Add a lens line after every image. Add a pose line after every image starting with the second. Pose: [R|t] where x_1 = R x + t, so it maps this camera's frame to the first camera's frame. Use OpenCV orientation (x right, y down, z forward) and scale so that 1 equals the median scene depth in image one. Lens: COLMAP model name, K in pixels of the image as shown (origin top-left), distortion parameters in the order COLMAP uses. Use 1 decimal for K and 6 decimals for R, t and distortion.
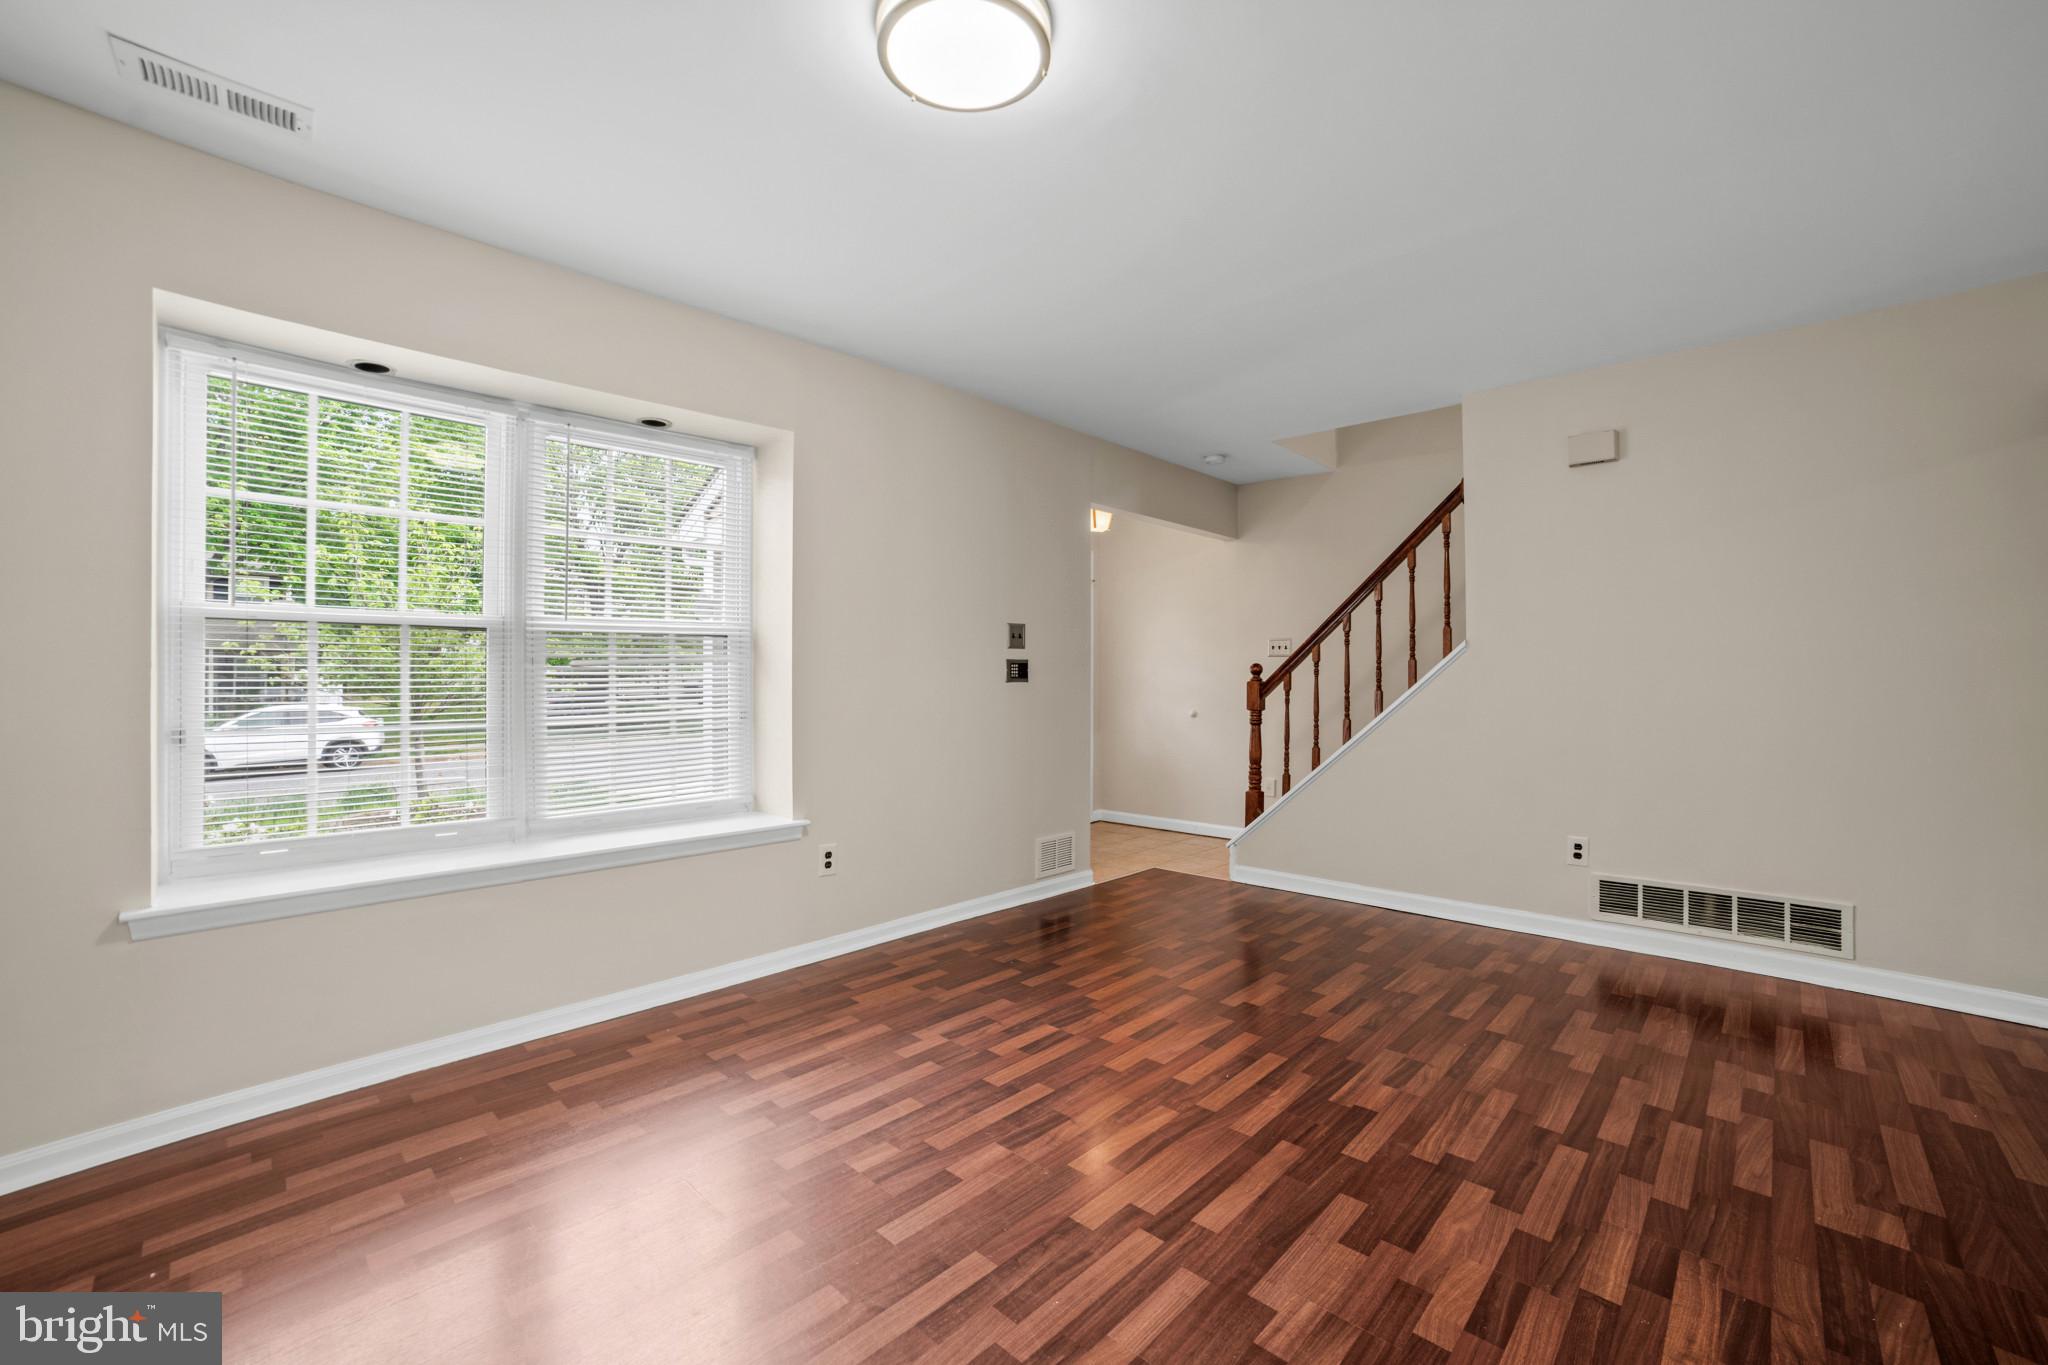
lens RADIAL K [[838.8, 0, 1018.5], [0, 838.8, 676.2], [0, 0, 1]] dist [-0.096036, 0.036786]
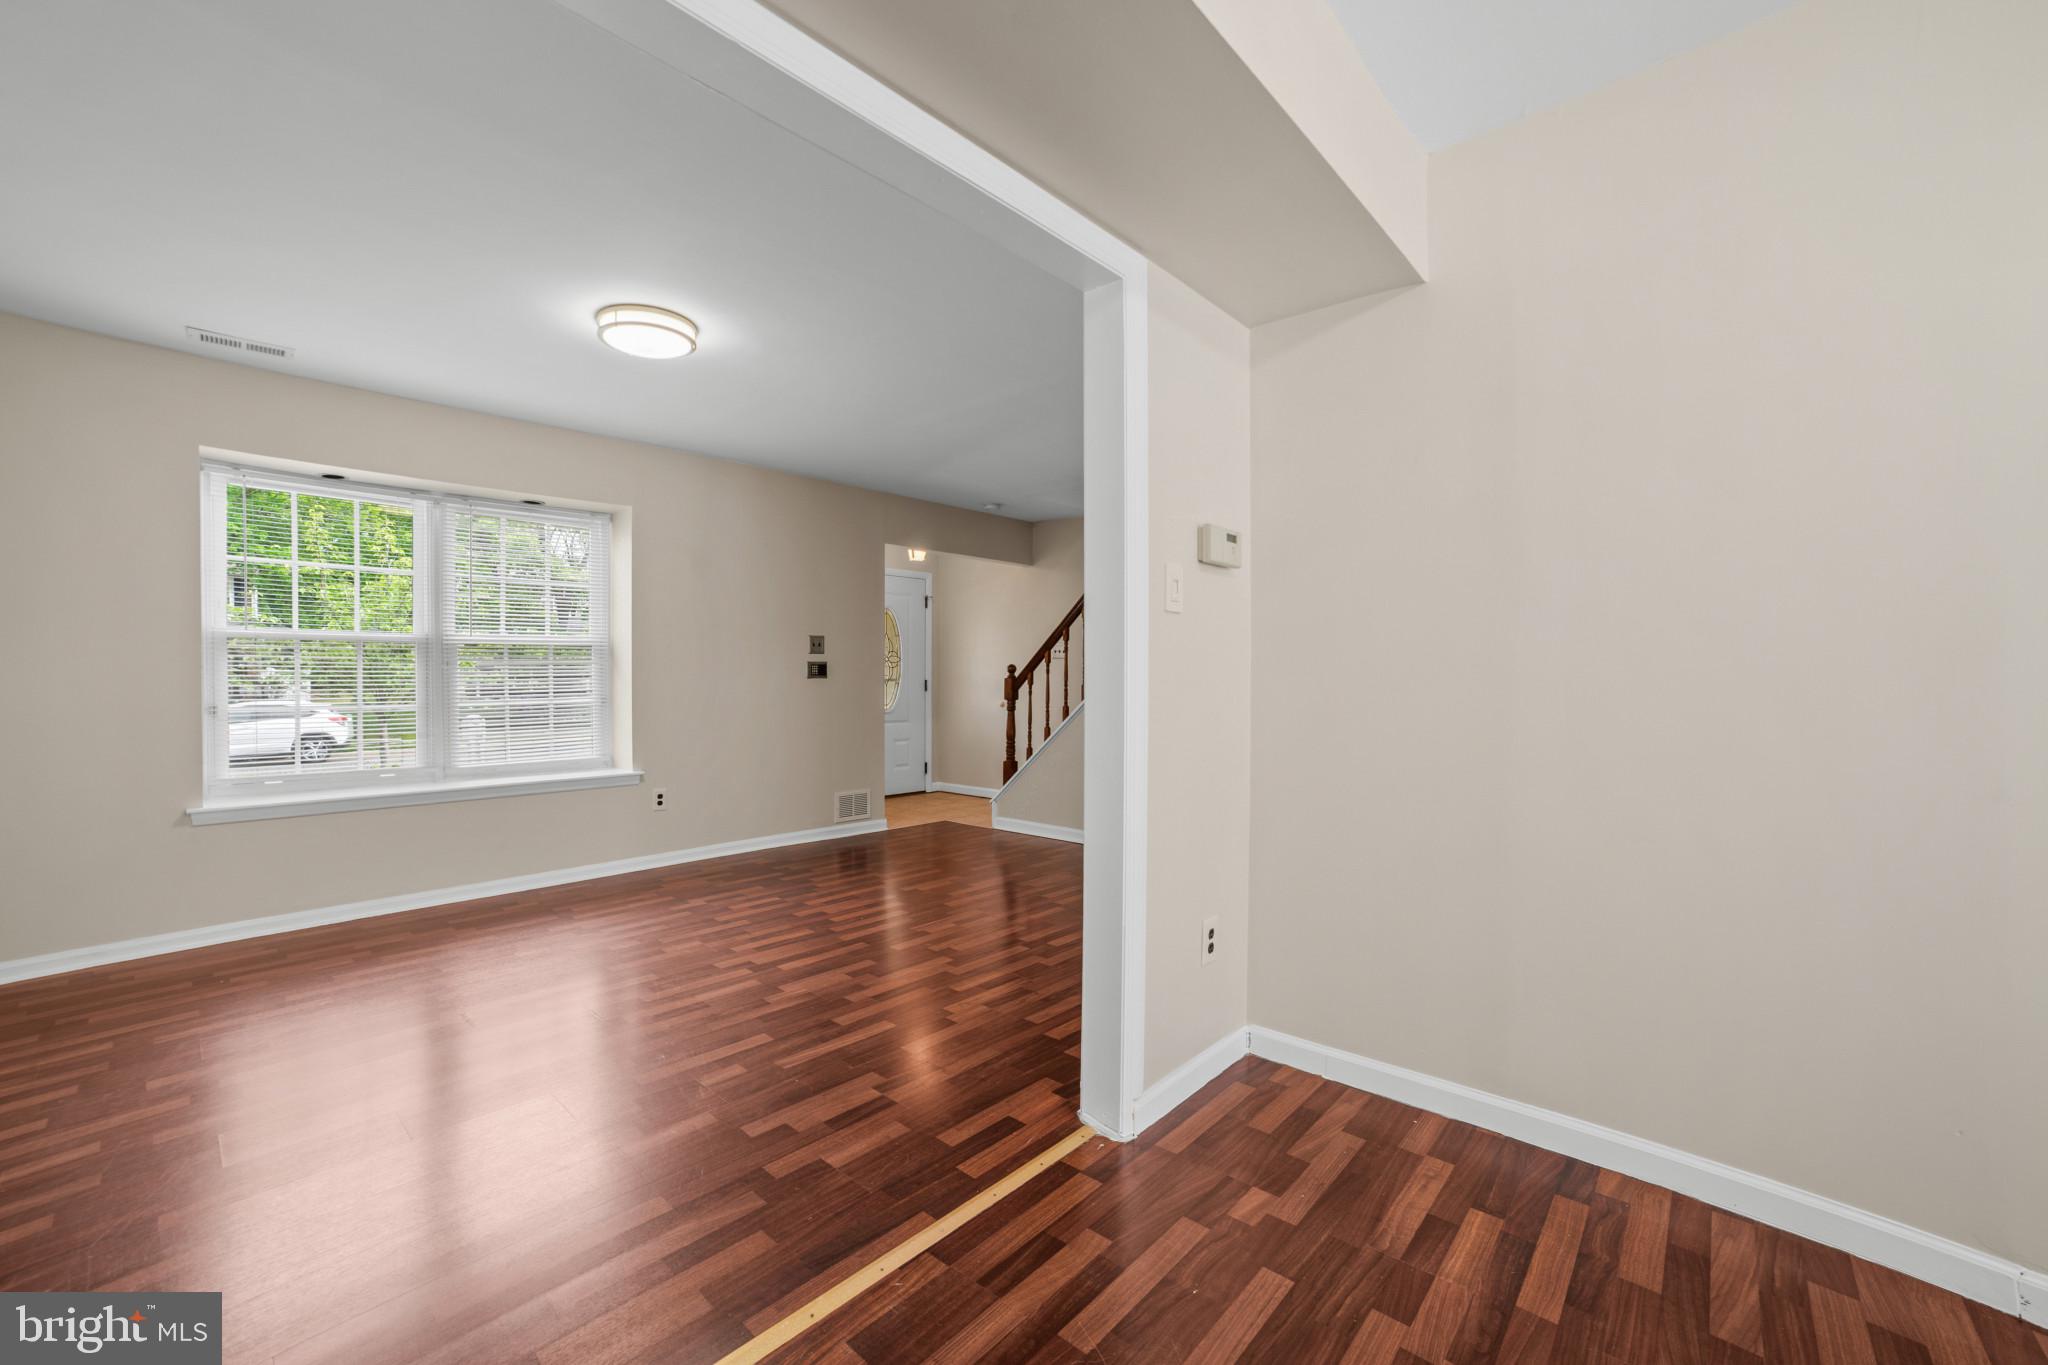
lens RADIAL K [[831.5, 0, 1015.3], [0, 831.5, 688.3], [0, 0, 1]] dist [-0.075712, 0.037022]
pose [[0.999829, 0.000681, 0.018493, 0.437332], [-0.000948, 0.999895, 0.014447, 0.005430], [-0.018481, -0.014462, 0.999725, -0.531696]]
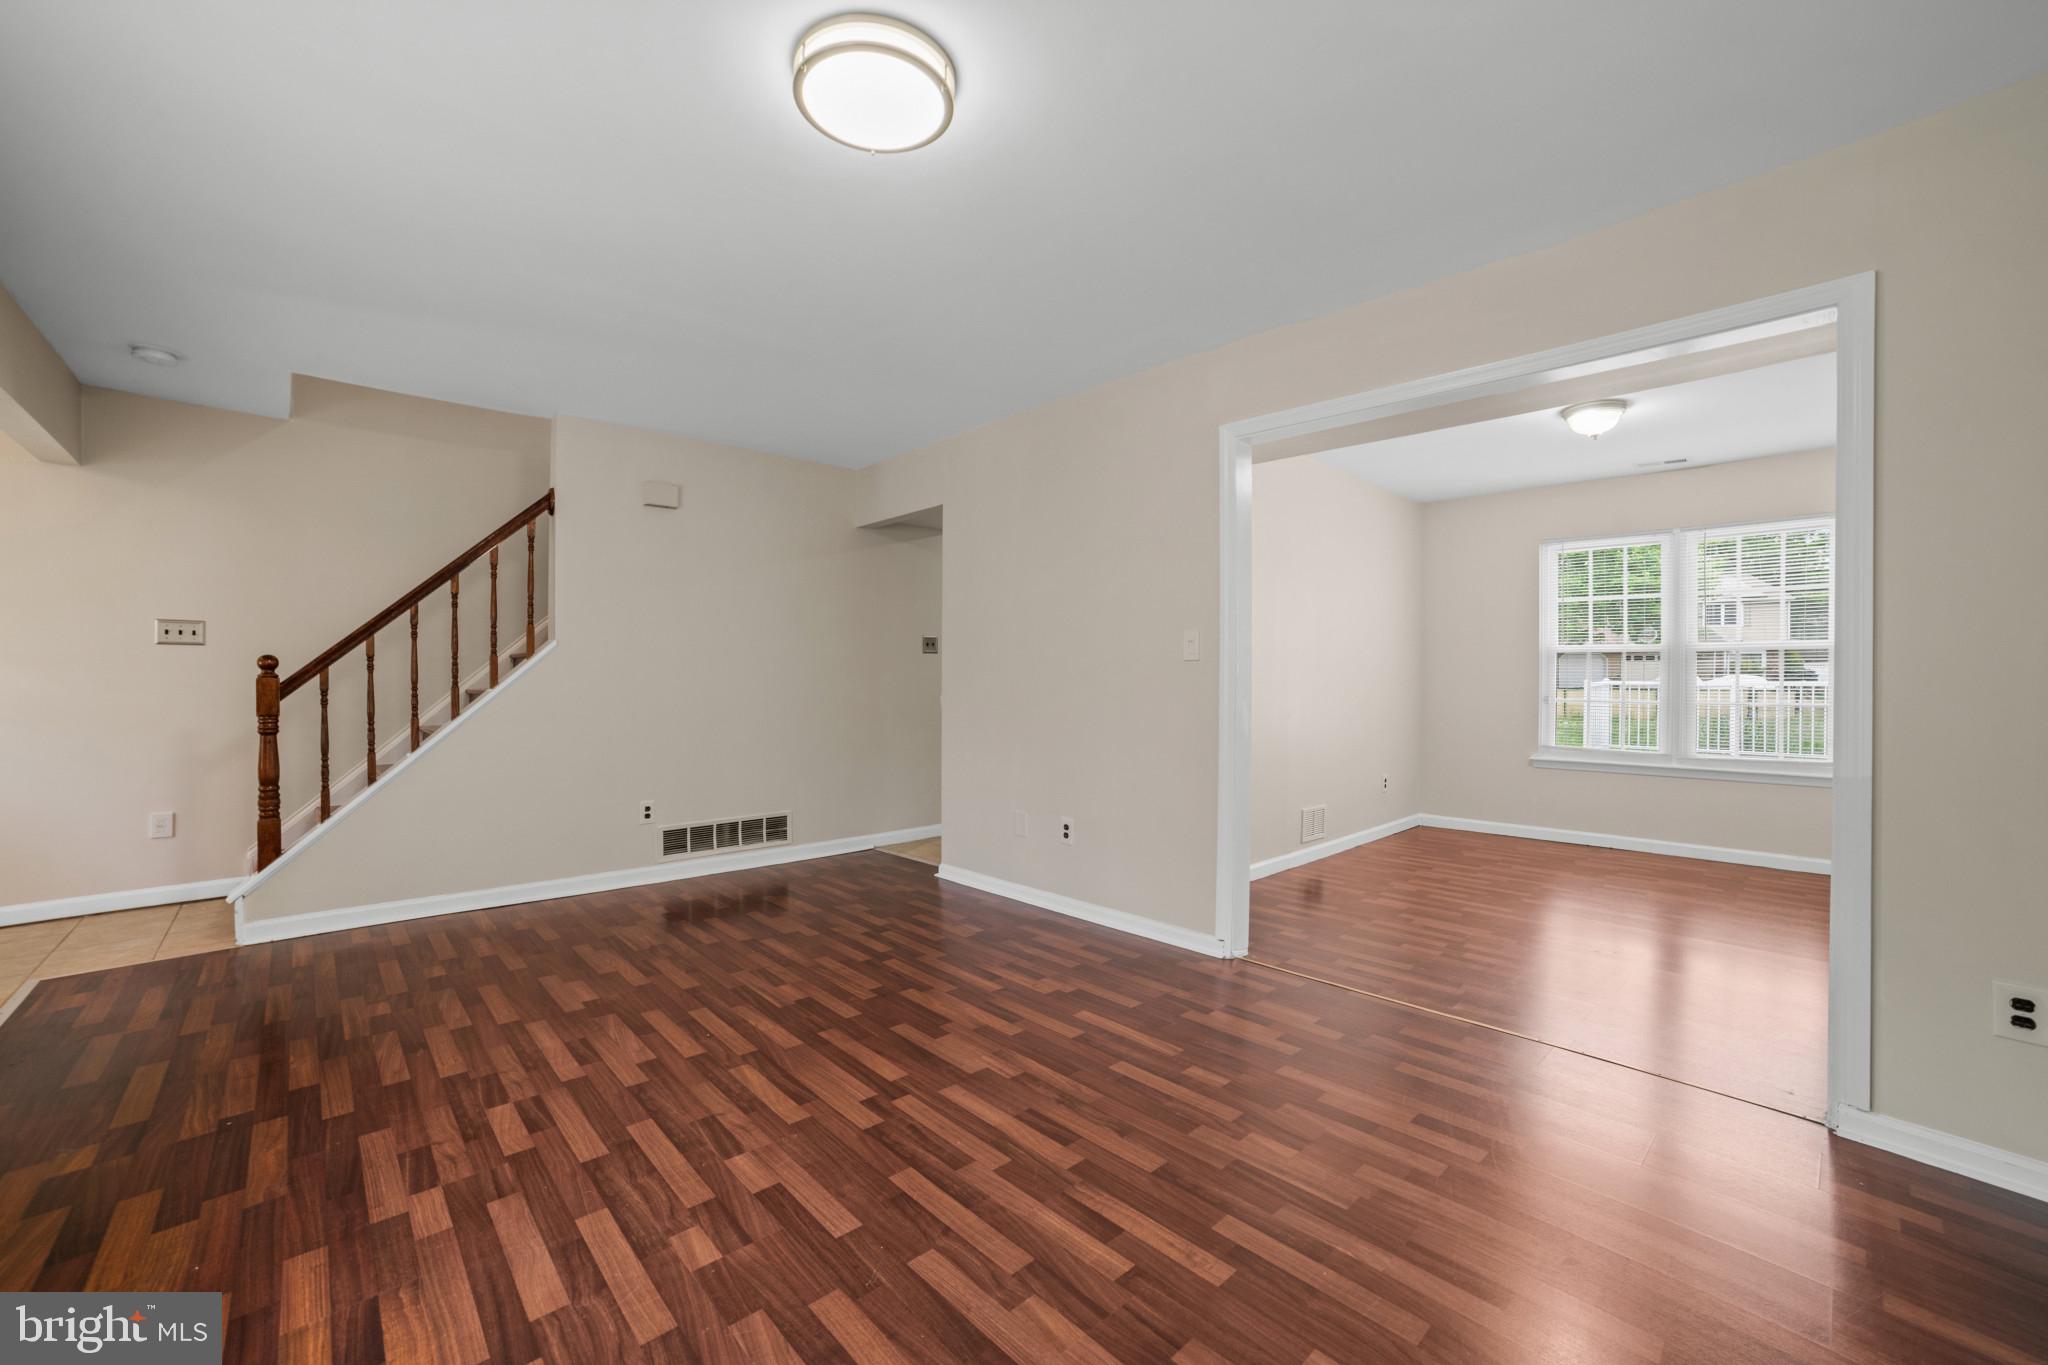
lens RADIAL K [[838.8, 0, 1018.5], [0, 838.8, 676.2], [0, 0, 1]] dist [-0.096036, 0.036786]
pose [[0.053799, -0.002035, 0.998550, -0.675305], [-0.002829, 0.999994, 0.002190, 0.000905], [-0.998548, -0.002943, 0.053793, 0.430719]]
